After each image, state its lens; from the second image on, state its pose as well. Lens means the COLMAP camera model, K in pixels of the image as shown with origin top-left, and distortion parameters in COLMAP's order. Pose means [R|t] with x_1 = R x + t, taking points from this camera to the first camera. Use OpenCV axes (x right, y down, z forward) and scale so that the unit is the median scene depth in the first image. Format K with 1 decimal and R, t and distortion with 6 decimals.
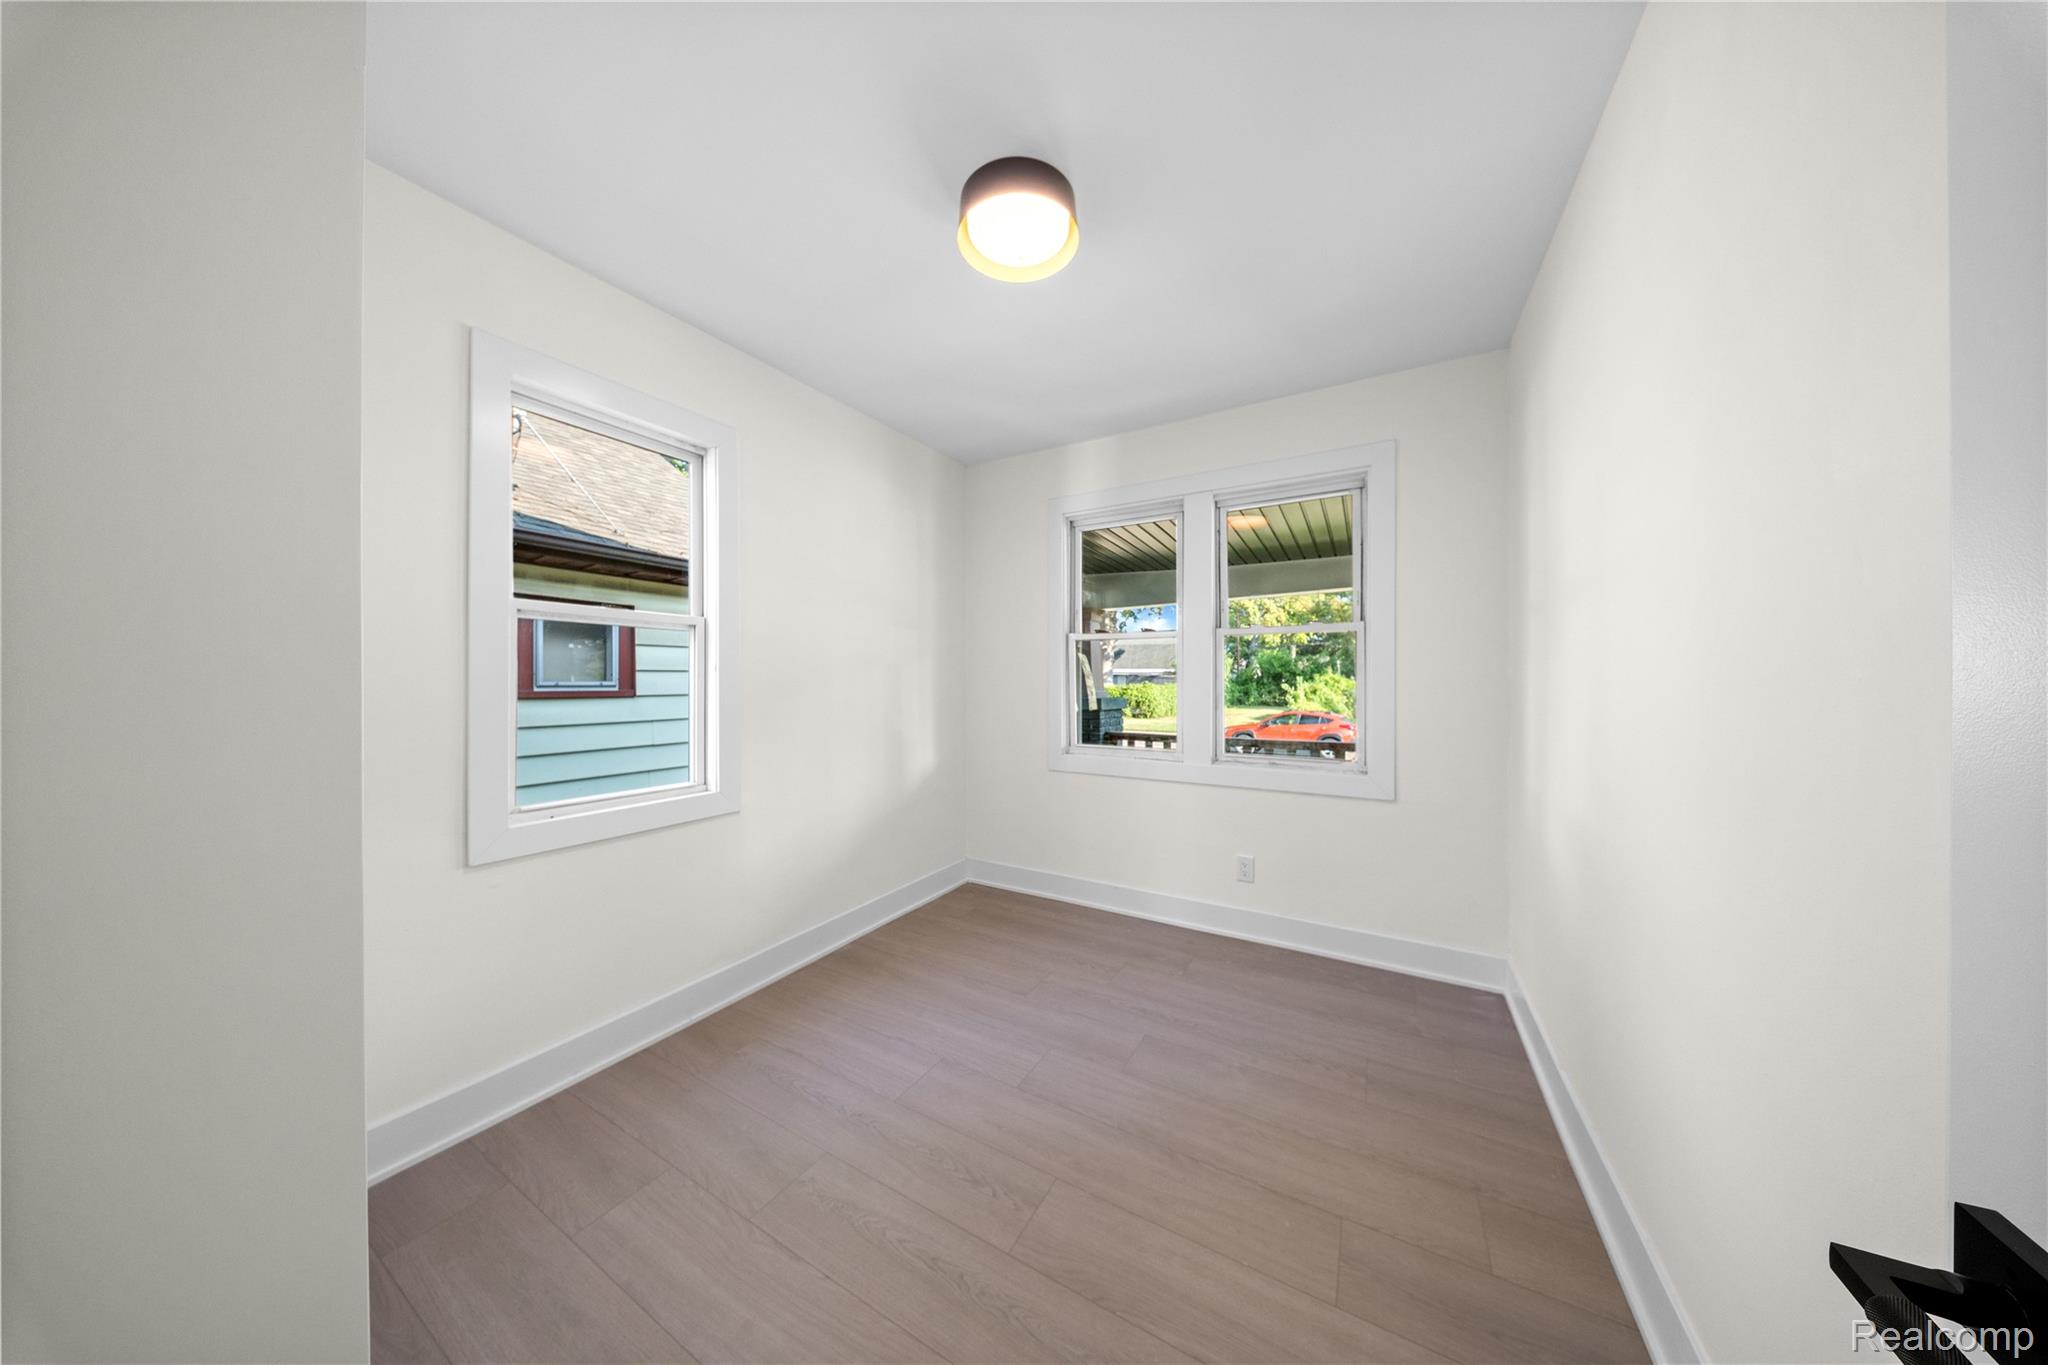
lens RADIAL K [[594.3, 0, 1036.0], [0, 594.3, 672.1], [0, 0, 1]] dist [-0.006718, -0.000057]
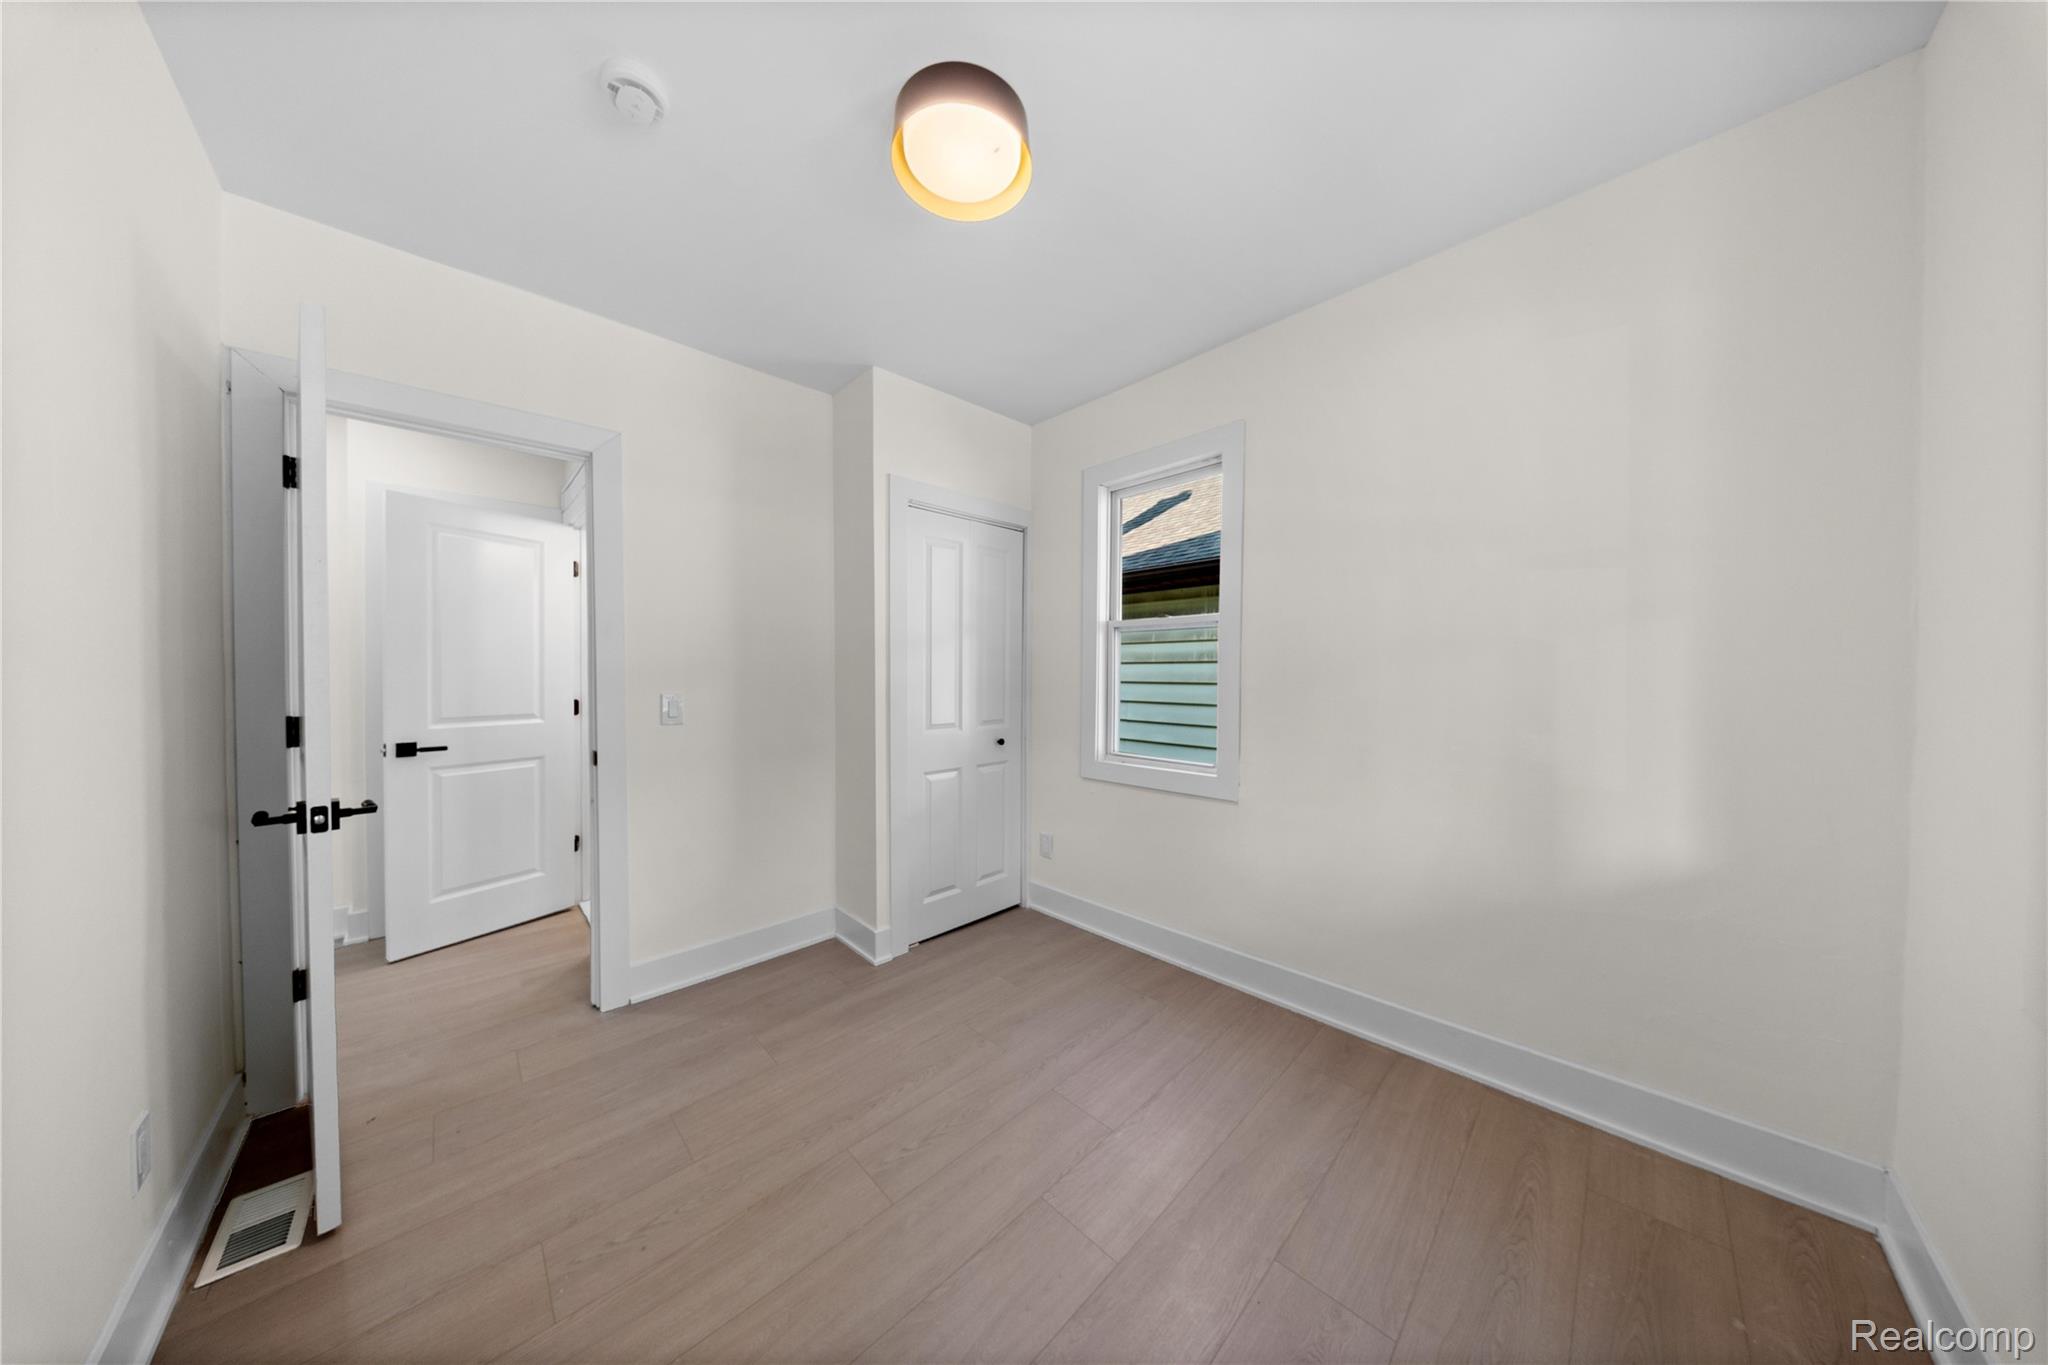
lens RADIAL K [[594.3, 0, 1036.0], [0, 594.3, 672.1], [0, 0, 1]] dist [-0.006718, -0.000057]
pose [[-0.265200, 0.005261, -0.964179, 0.611158], [0.012087, 0.999925, 0.002132, 0.008531], [0.964118, -0.011089, -0.265243, 1.032689]]
